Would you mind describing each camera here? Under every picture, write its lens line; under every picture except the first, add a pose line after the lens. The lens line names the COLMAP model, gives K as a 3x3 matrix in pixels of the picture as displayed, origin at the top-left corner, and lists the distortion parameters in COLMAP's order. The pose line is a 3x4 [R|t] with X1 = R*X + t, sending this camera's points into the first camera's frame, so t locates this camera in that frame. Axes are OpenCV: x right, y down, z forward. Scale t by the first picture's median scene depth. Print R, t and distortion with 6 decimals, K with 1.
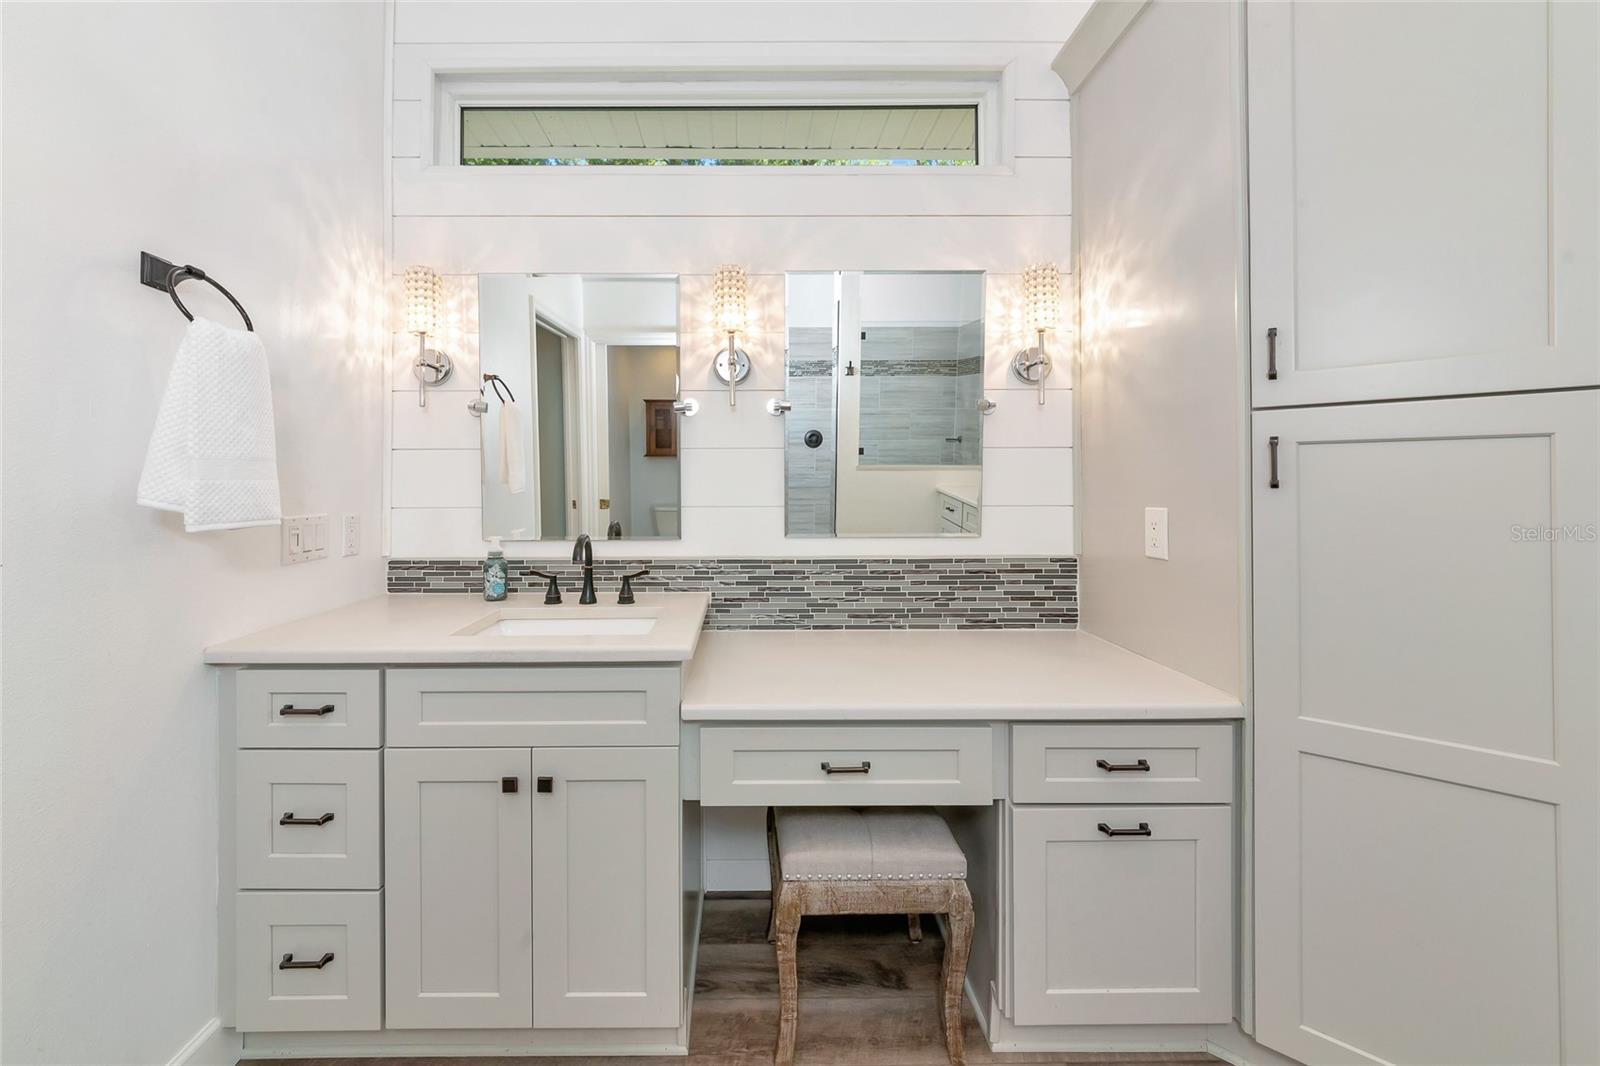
lens RADIAL K [[577.3, 0, 797.9], [0, 577.3, 489.9], [0, 0, 1]] dist [0.001450, -0.000090]
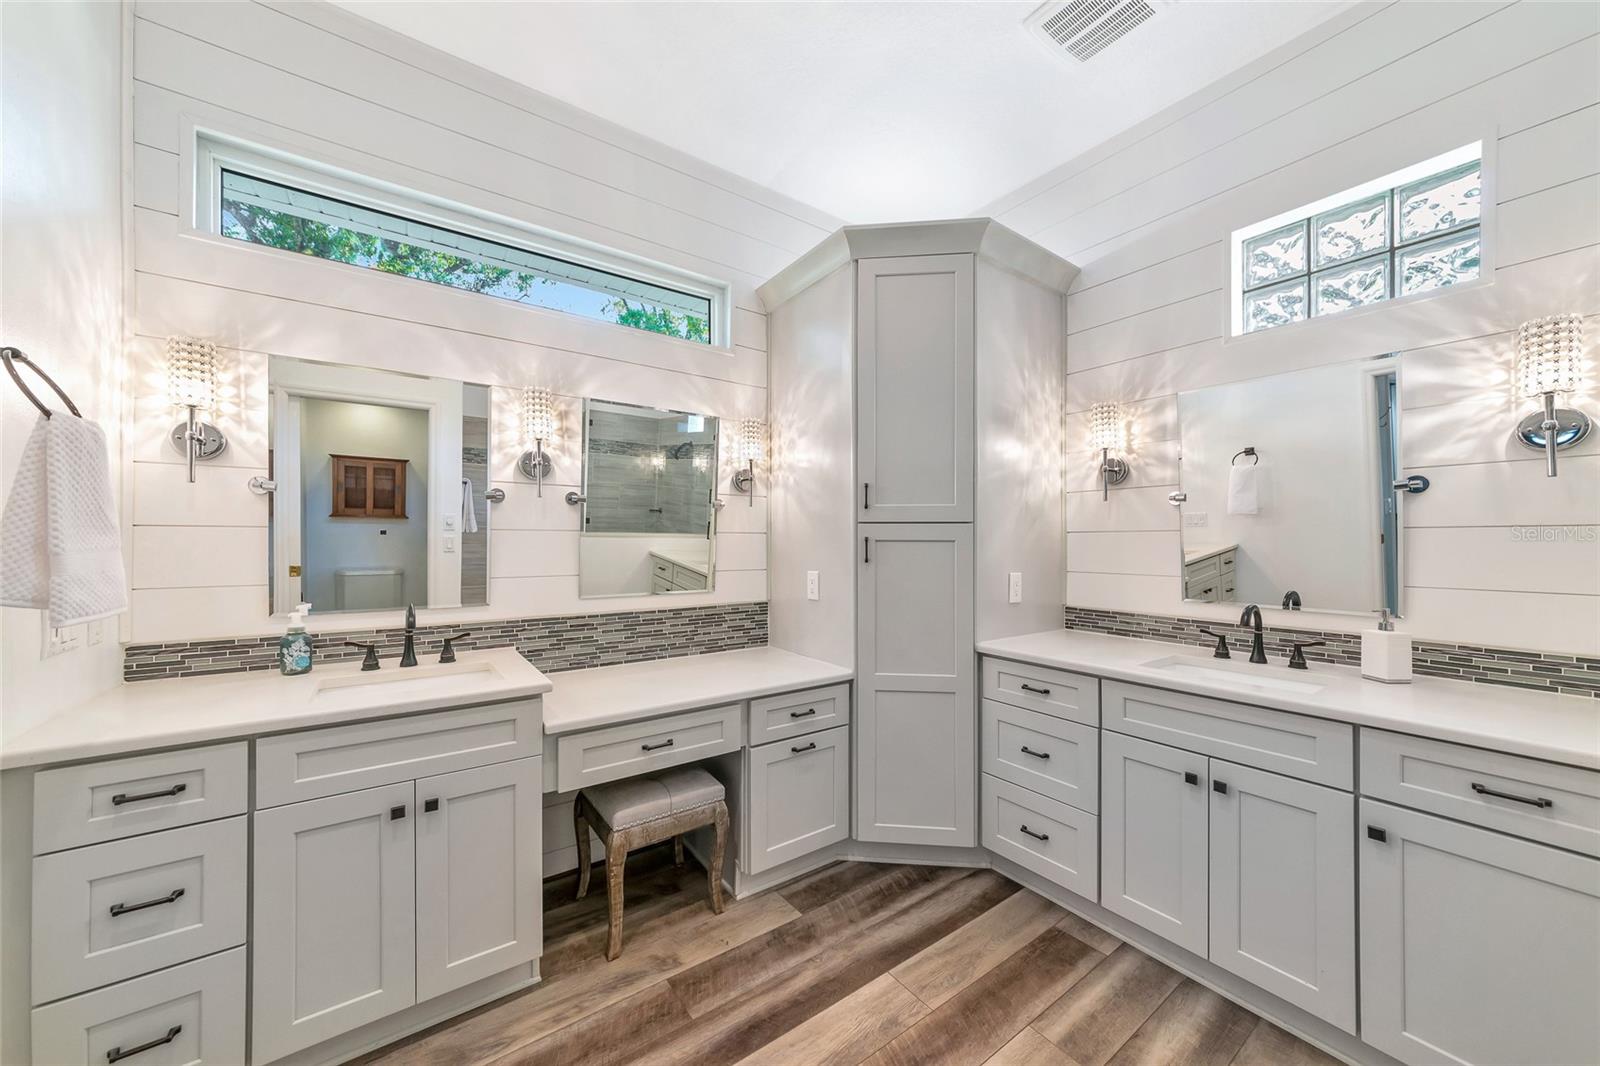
lens RADIAL K [[566.3, 0, 798.8], [0, 566.3, 526.3], [0, 0, 1]] dist [0.000124, -0.000117]
pose [[0.819327, 0.020399, 0.572963, -0.360106], [-0.007802, 0.999671, -0.024434, -0.055726], [-0.573273, 0.015549, 0.819217, -0.350726]]
